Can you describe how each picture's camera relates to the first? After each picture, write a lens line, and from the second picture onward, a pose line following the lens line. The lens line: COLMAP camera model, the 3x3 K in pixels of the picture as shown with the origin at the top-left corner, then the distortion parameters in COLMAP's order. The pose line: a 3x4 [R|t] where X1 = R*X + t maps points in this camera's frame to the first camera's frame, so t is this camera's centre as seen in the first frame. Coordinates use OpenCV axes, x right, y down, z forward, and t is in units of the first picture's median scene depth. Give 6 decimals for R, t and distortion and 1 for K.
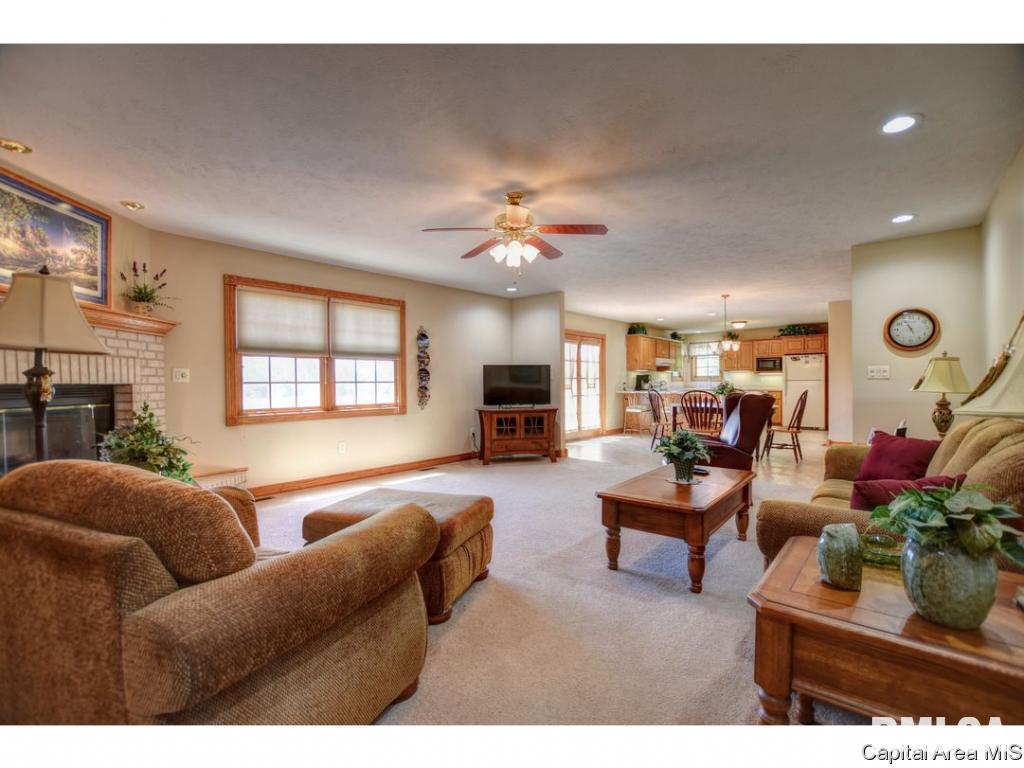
lens RADIAL K [[455.9, 0, 506.1], [0, 455.9, 383.2], [0, 0, 1]] dist [-0.042938, -0.000086]
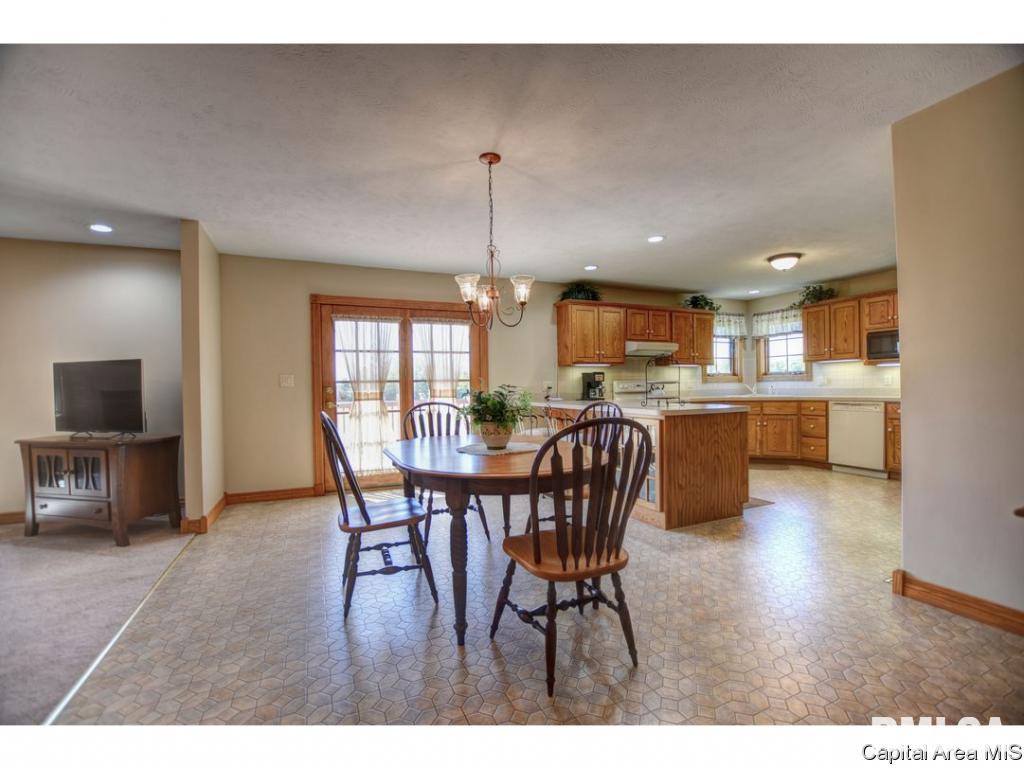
lens RADIAL K [[449.6, 0, 516.5], [0, 449.6, 388.3], [0, 0, 1]] dist [-0.019514, 0.000198]
pose [[0.912926, -0.005254, -0.408091, 0.437755], [0.009221, 0.999927, 0.007752, -0.003646], [0.408021, -0.010840, 0.912908, 0.442118]]
